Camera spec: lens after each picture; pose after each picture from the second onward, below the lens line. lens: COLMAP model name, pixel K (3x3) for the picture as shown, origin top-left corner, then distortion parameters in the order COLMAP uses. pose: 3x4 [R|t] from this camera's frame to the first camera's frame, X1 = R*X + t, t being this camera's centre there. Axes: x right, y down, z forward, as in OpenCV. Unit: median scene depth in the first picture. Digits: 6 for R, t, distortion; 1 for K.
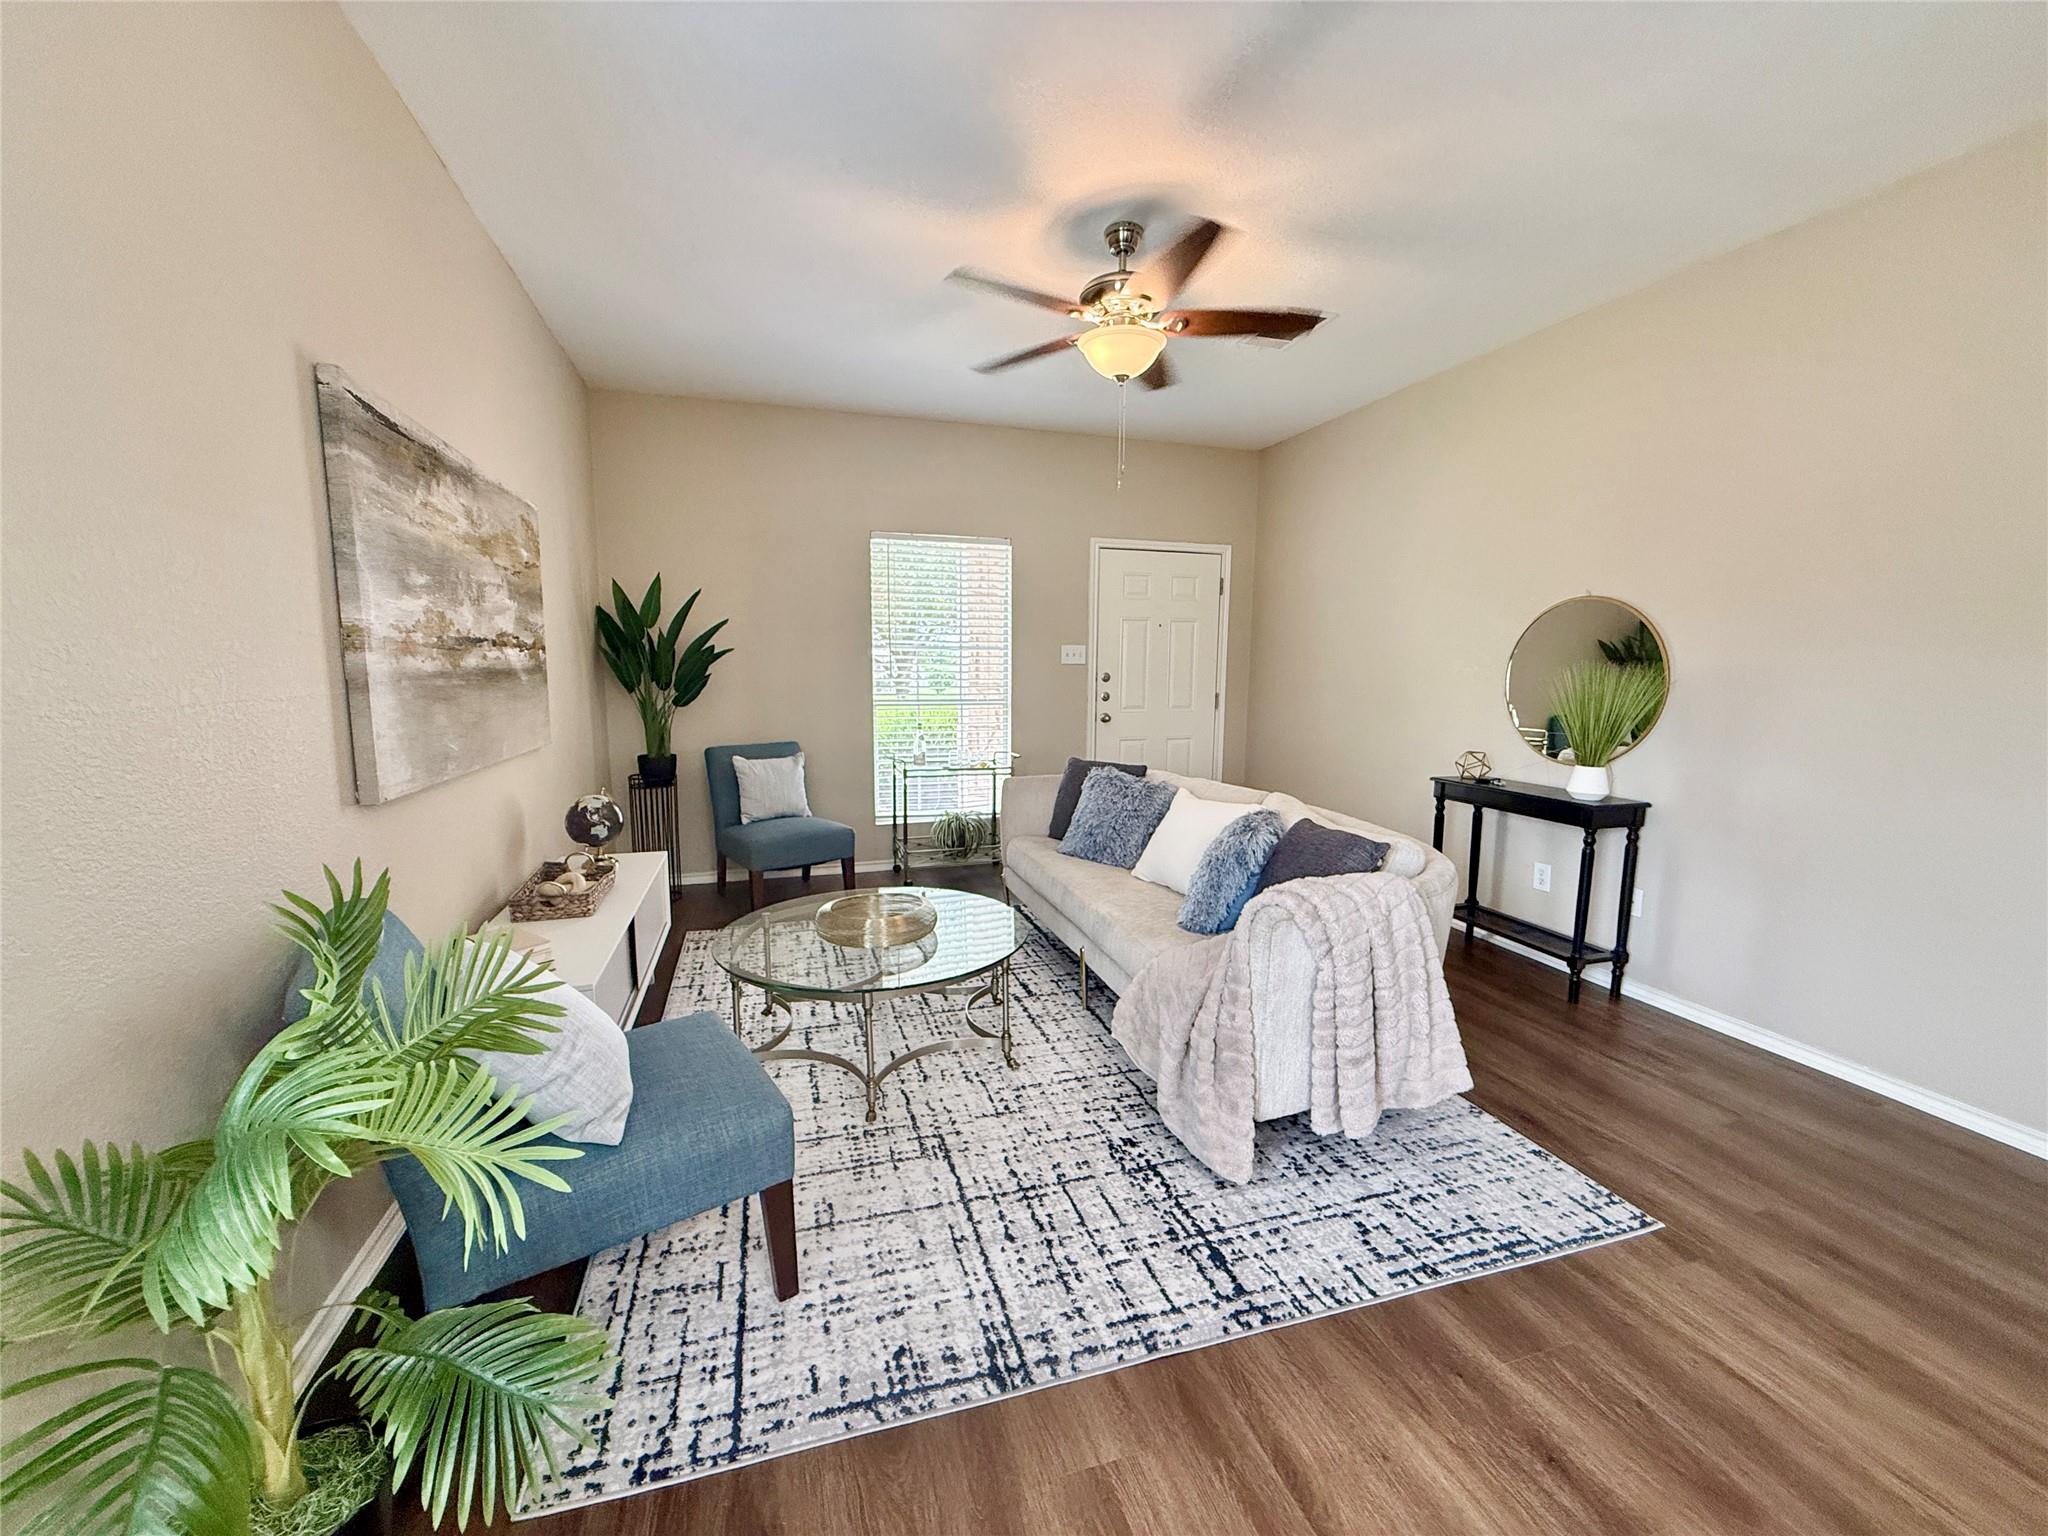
lens RADIAL K [[815.6, 0, 1013.7], [0, 815.6, 768.0], [0, 0, 1]] dist [-0.001058, 0.000301]
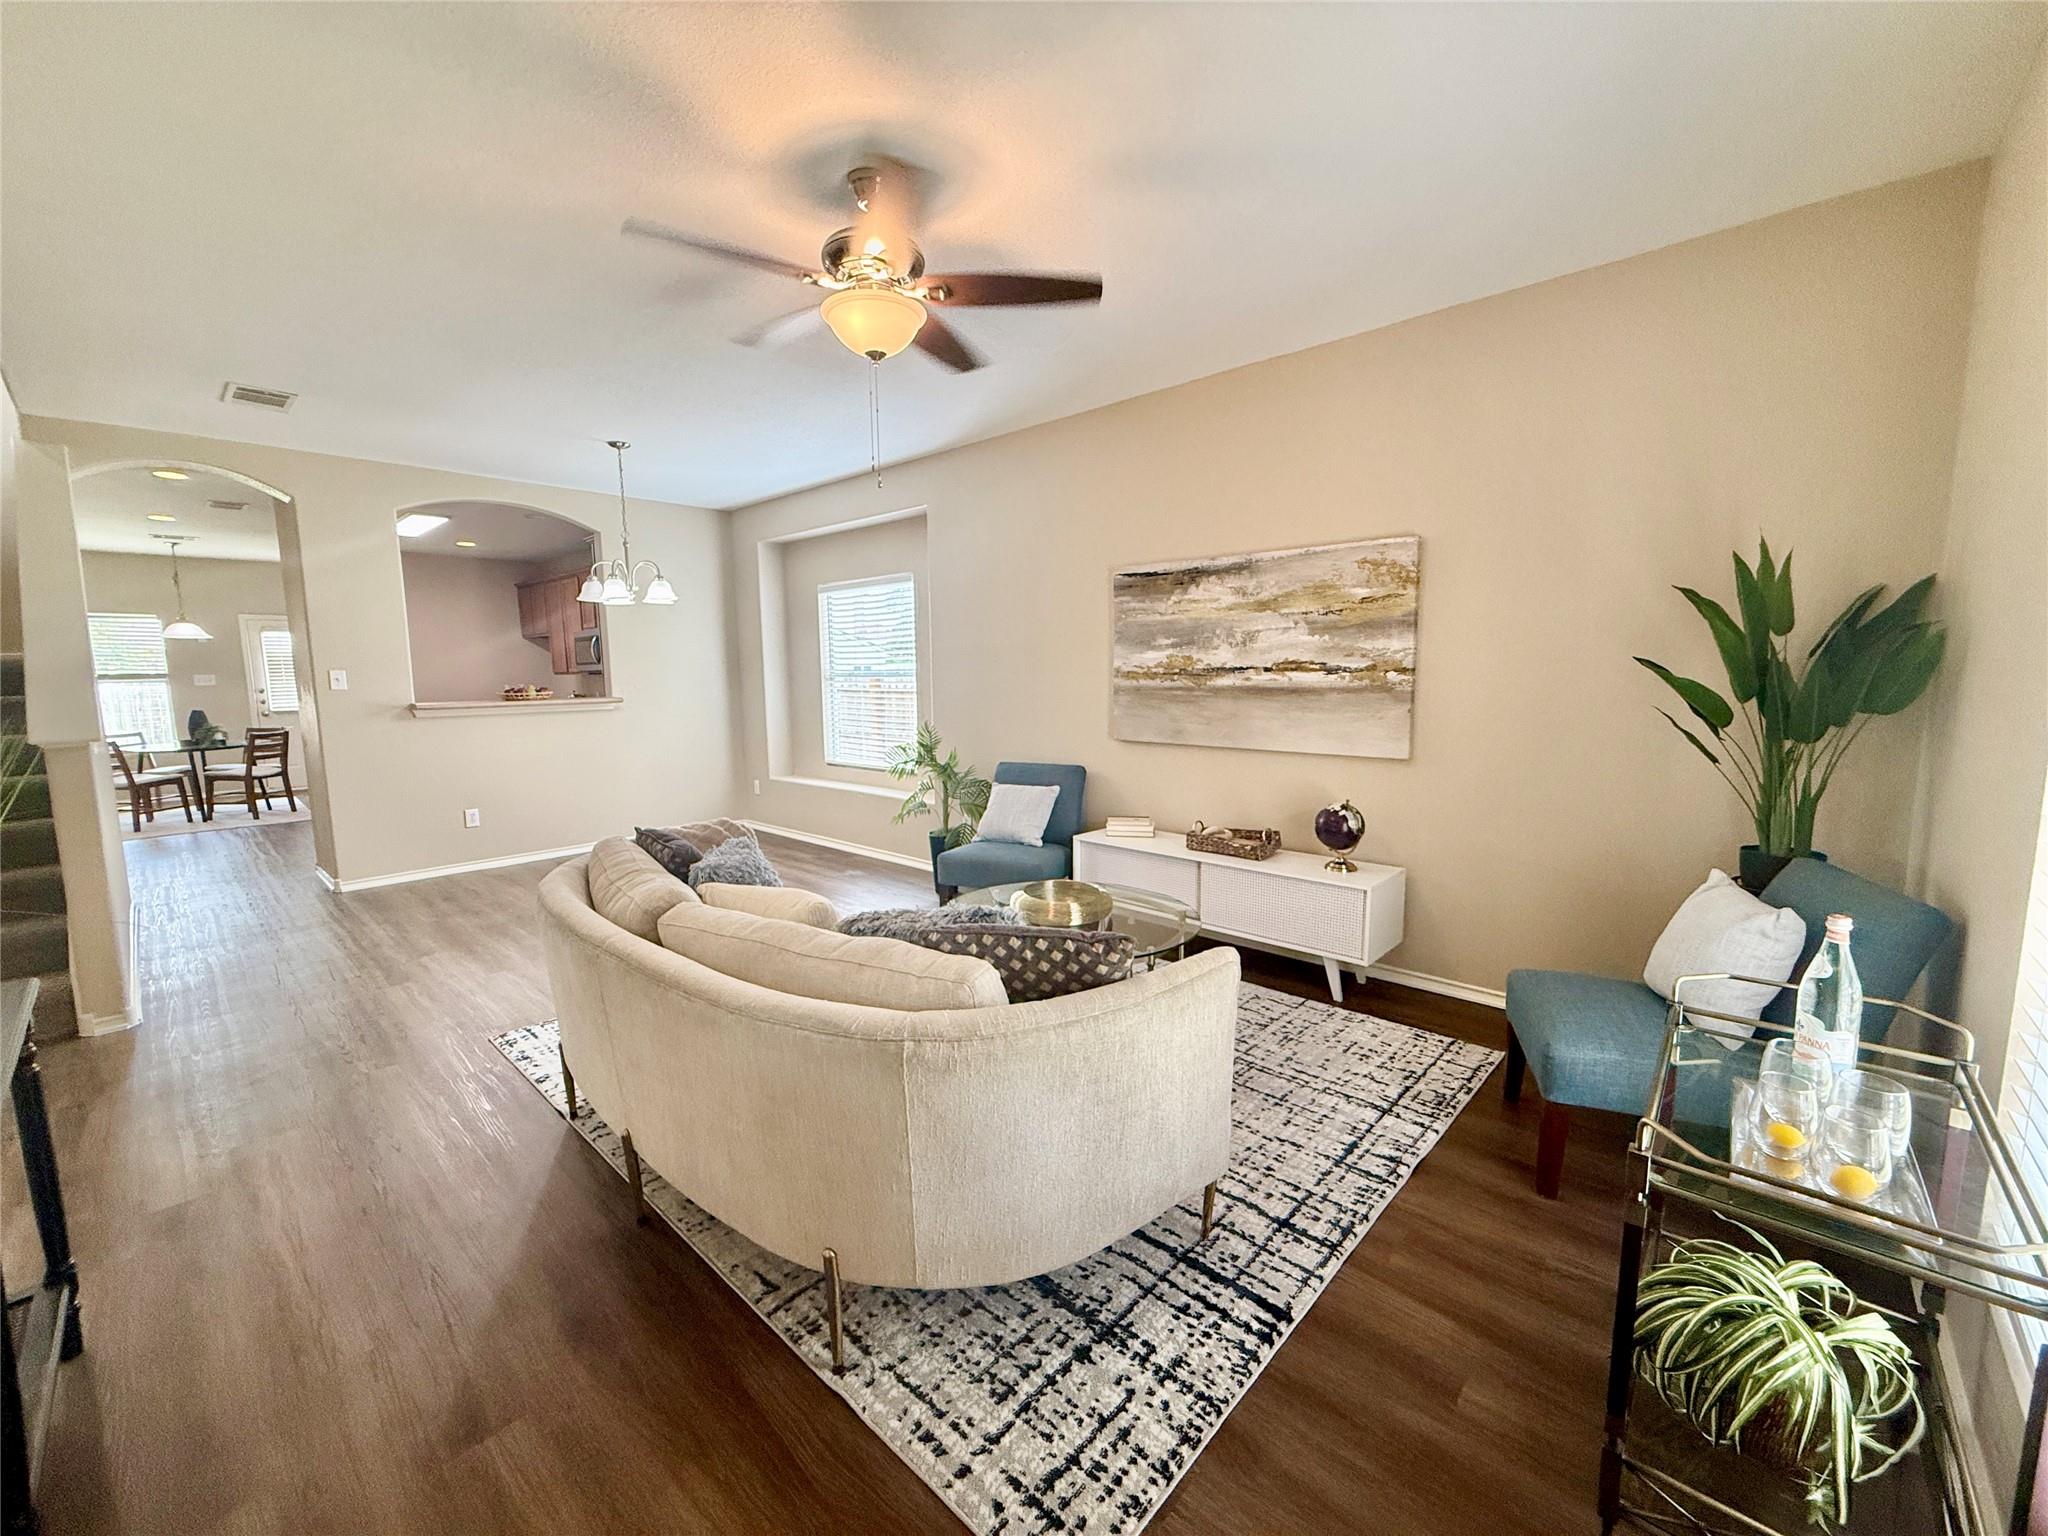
lens RADIAL K [[815.6, 0, 1020.9], [0, 815.6, 769.9], [0, 0, 1]] dist [-0.001058, 0.000301]
pose [[-0.862309, 0.069870, -0.501538, 0.531698], [-0.055526, 0.971416, 0.230796, -0.314330], [0.503328, 0.226866, -0.833782, 2.197976]]
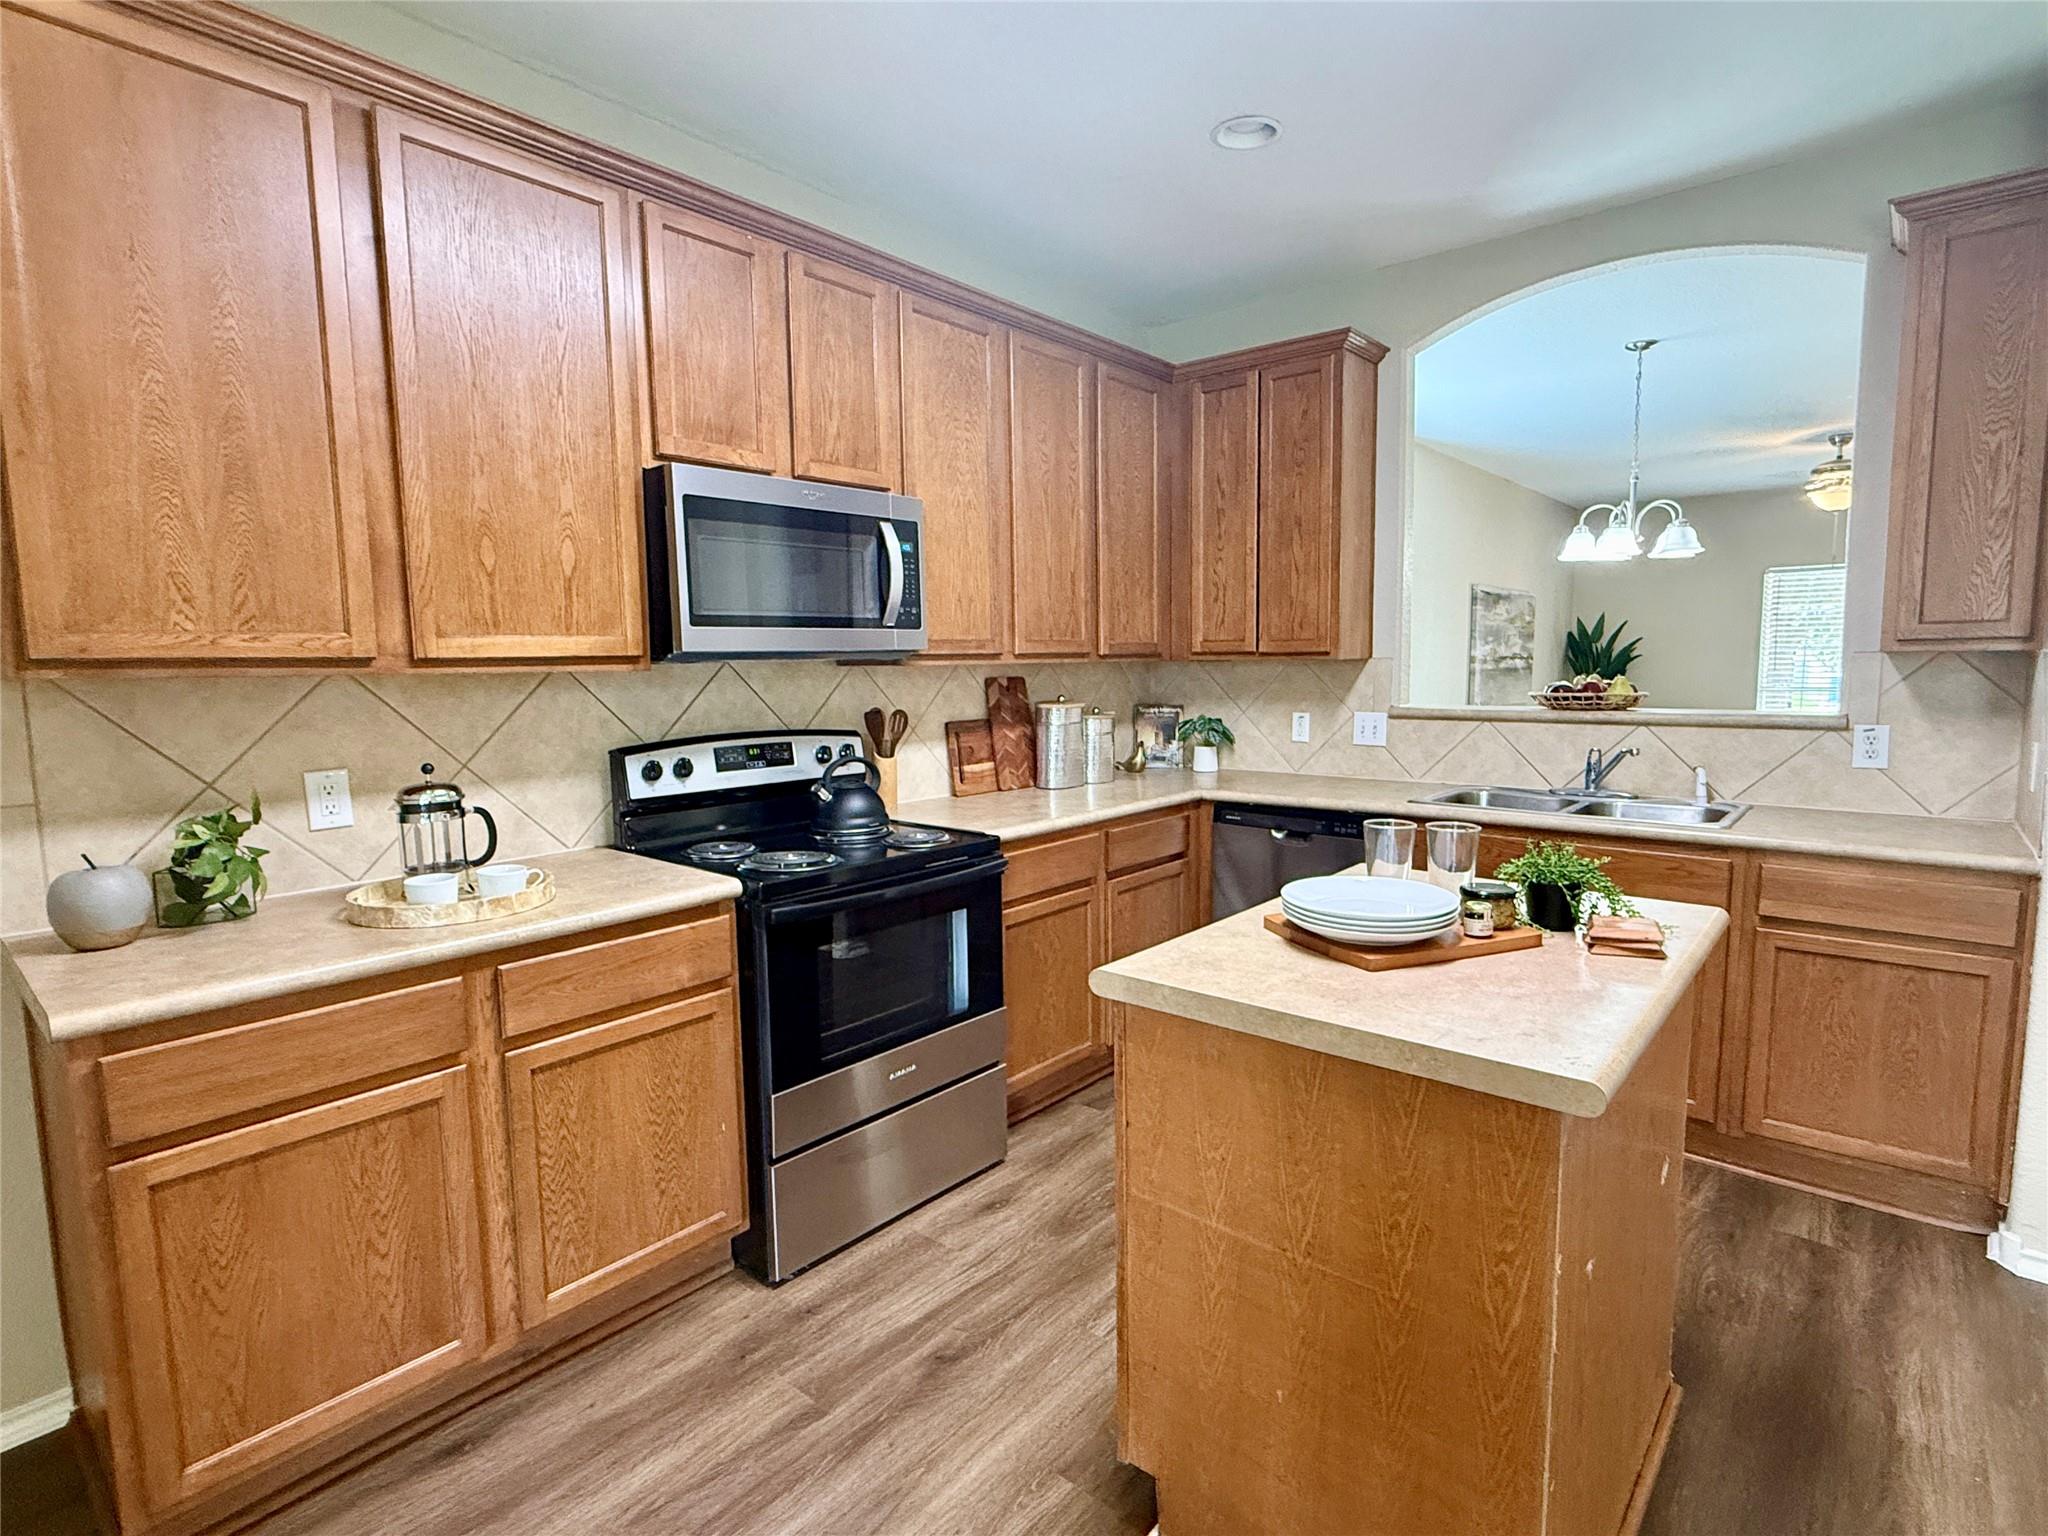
lens RADIAL K [[1030.3, 0, 1016.3], [0, 1030.3, 778.9], [0, 0, 1]] dist [0.000179, -0.000026]
pose [[0.530289, 0.080047, -0.844030, 1.373361], [-0.089129, 0.995280, 0.038393, 0.253512], [0.843119, 0.054868, 0.534921, -2.135406]]
